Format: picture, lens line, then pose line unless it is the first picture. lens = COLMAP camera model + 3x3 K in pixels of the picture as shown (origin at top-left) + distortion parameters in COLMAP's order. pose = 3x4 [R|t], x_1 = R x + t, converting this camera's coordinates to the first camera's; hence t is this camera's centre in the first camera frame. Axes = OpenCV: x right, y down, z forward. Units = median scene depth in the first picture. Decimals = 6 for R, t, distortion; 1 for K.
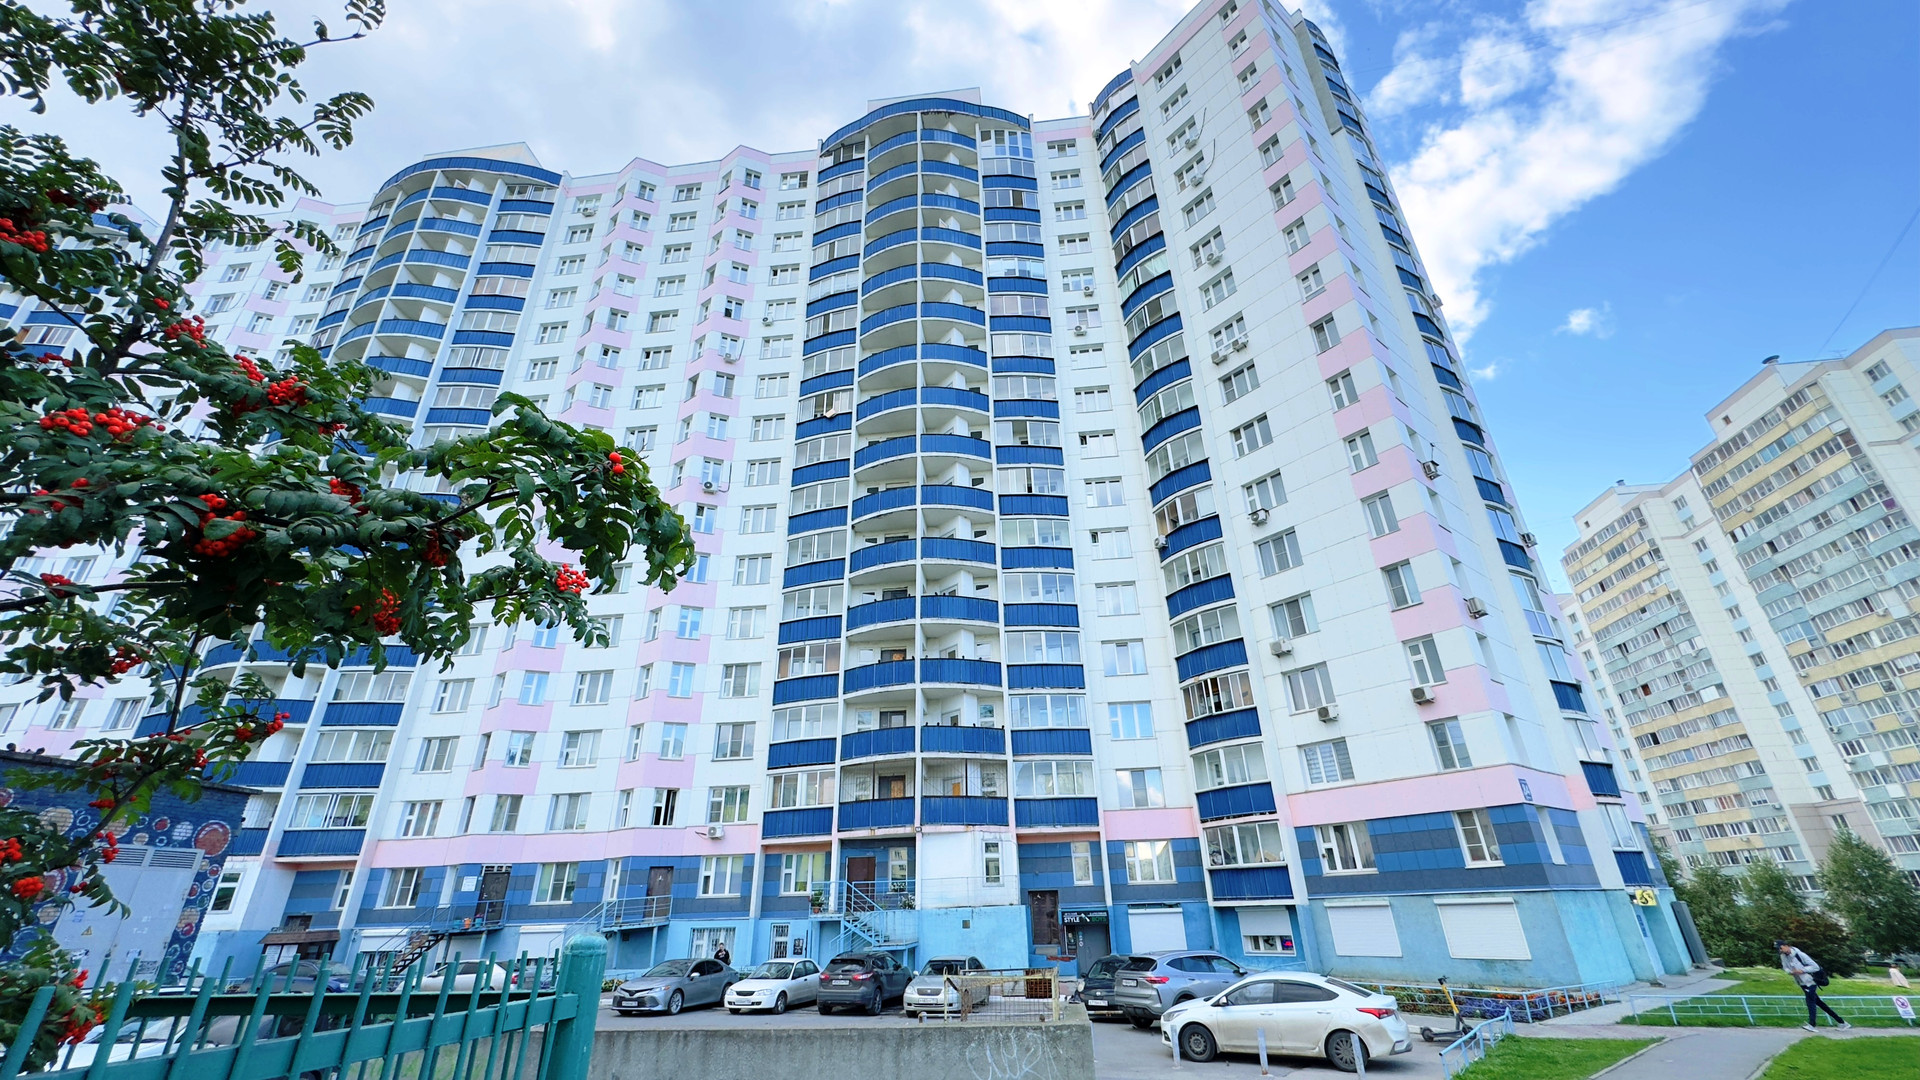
lens RADIAL K [[765.7, 0, 964.8], [0, 765.7, 538.9], [0, 0, 1]] dist [-0.007304, 0.000085]
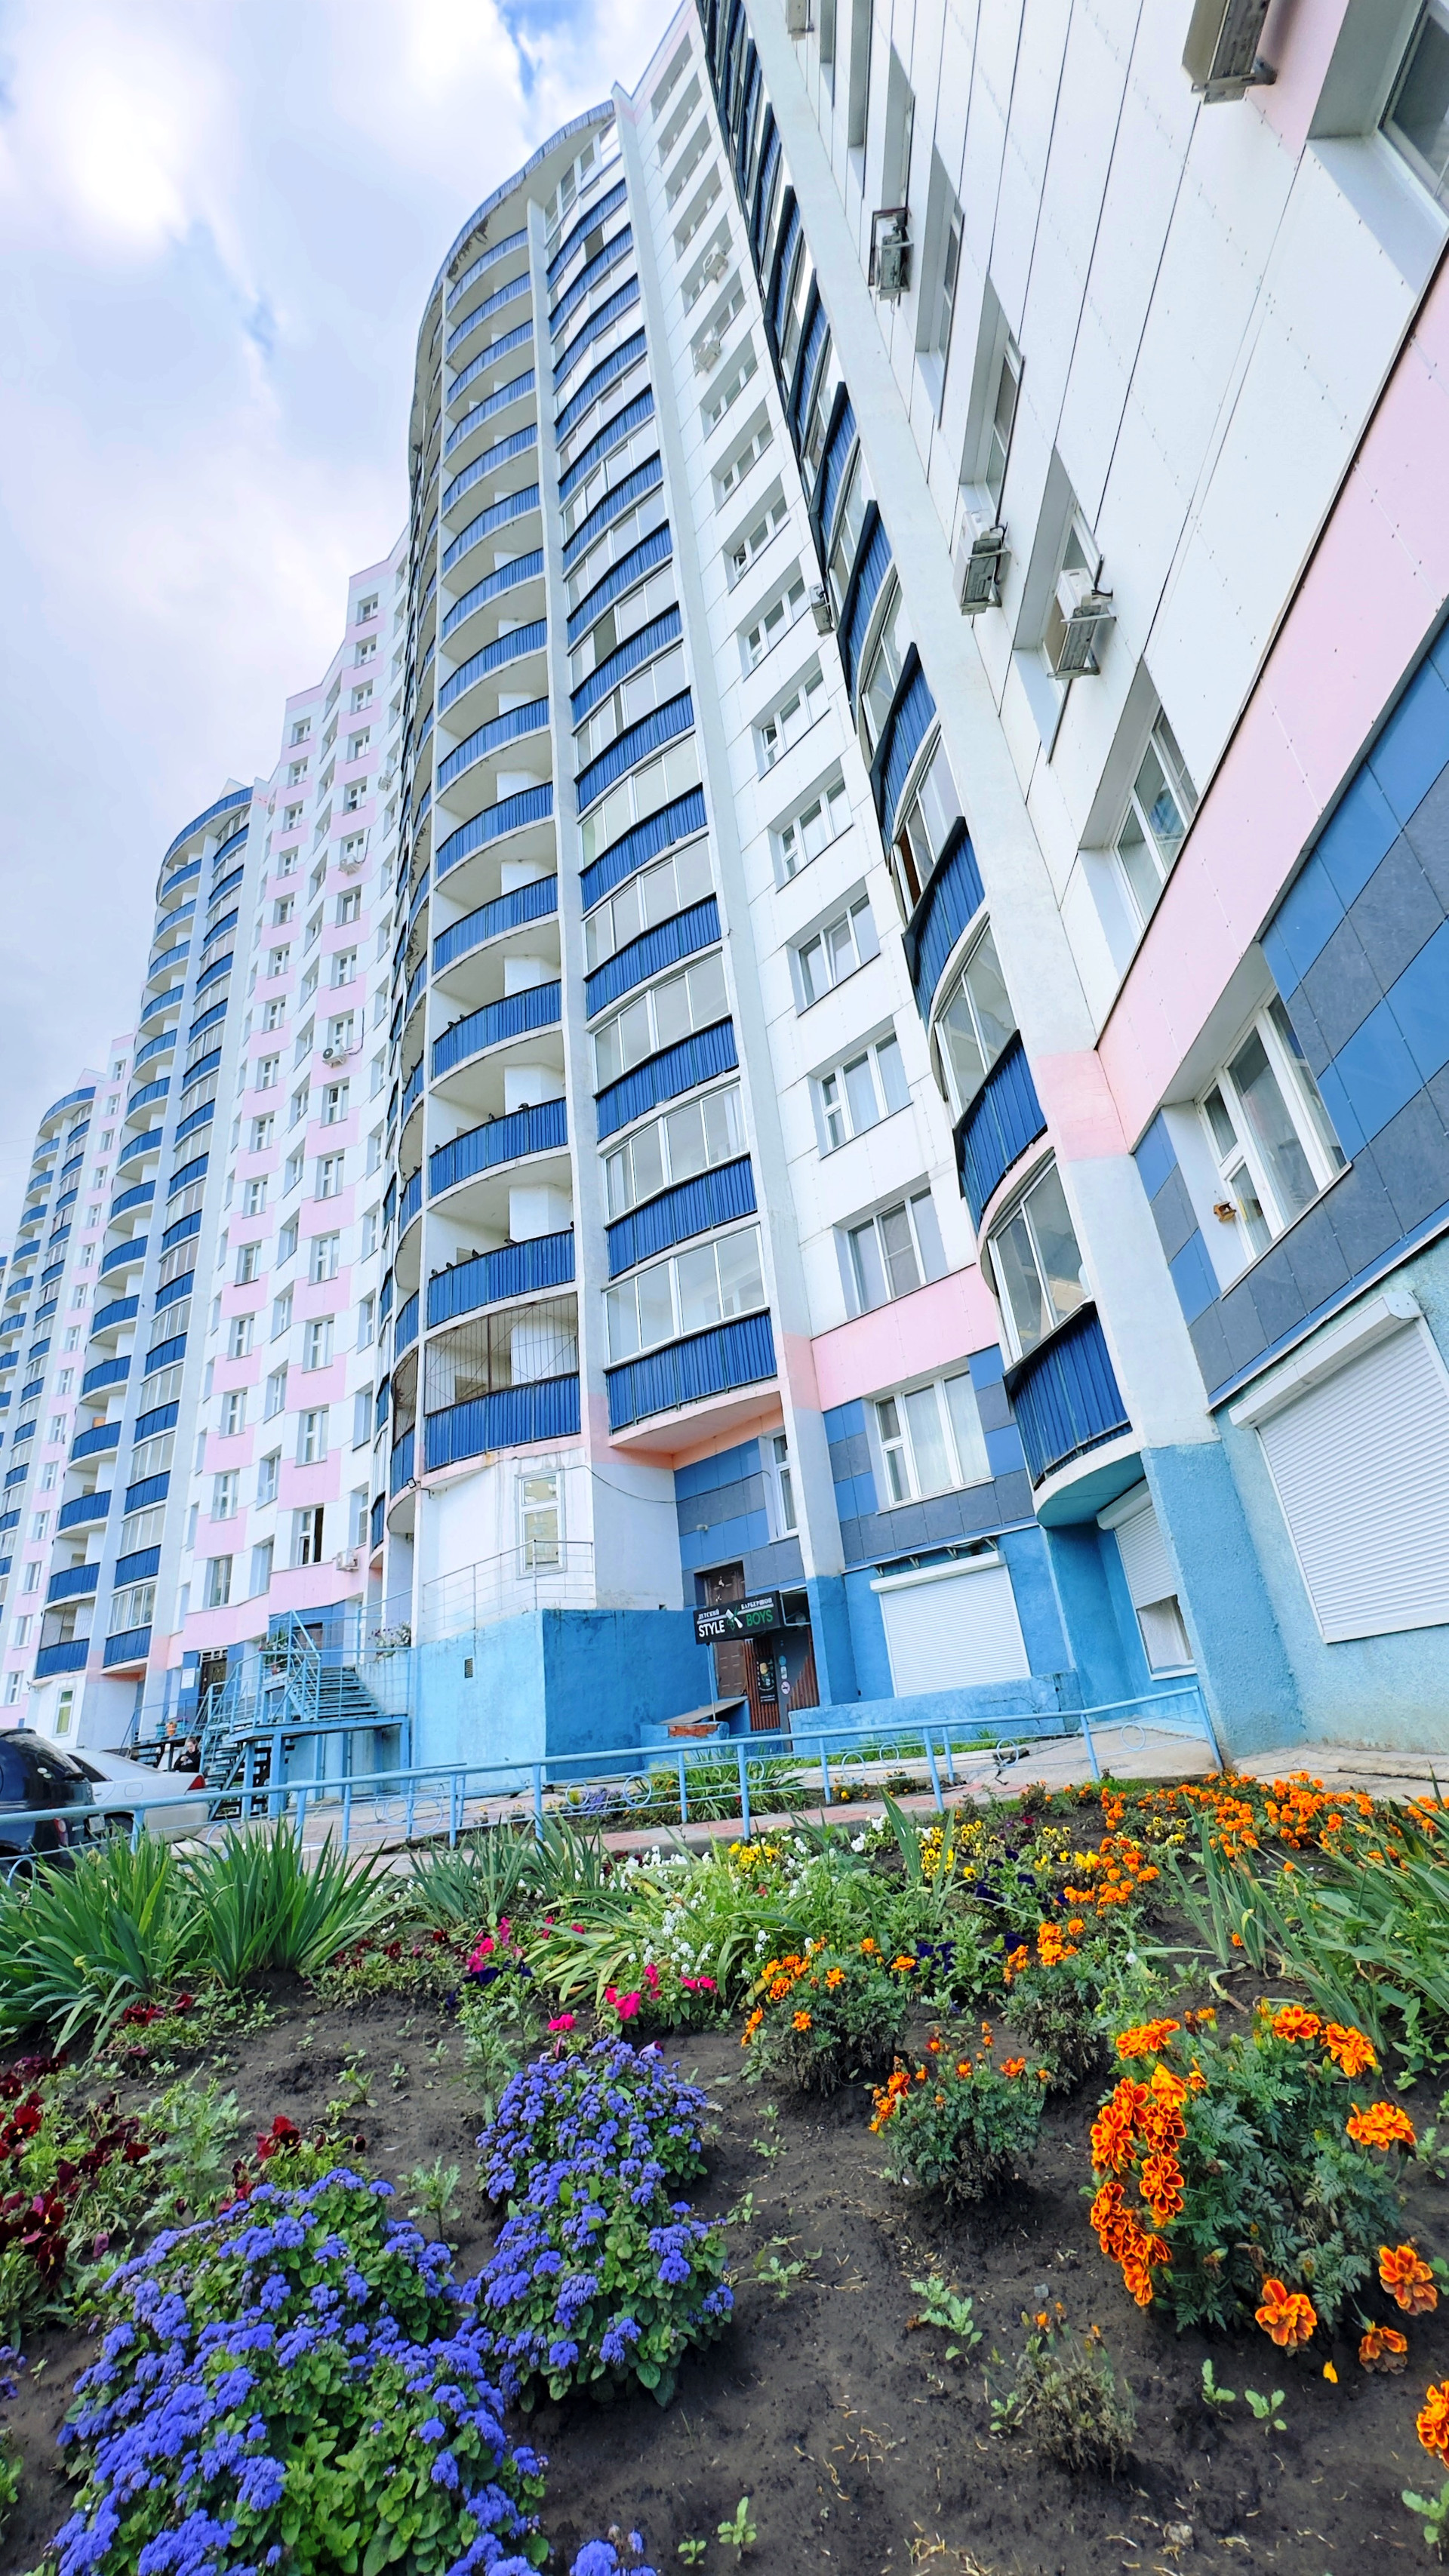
lens RADIAL K [[1027.3, 0, 731.3], [0, 1027.3, 1279.0], [0, 0, 1]] dist [-0.007304, 0.000085]
pose [[0.755382, -0.316693, -0.573675, 0.461790], [0.360427, 0.931935, -0.039877, 0.348573], [0.547257, -0.176646, 0.818112, 0.602583]]
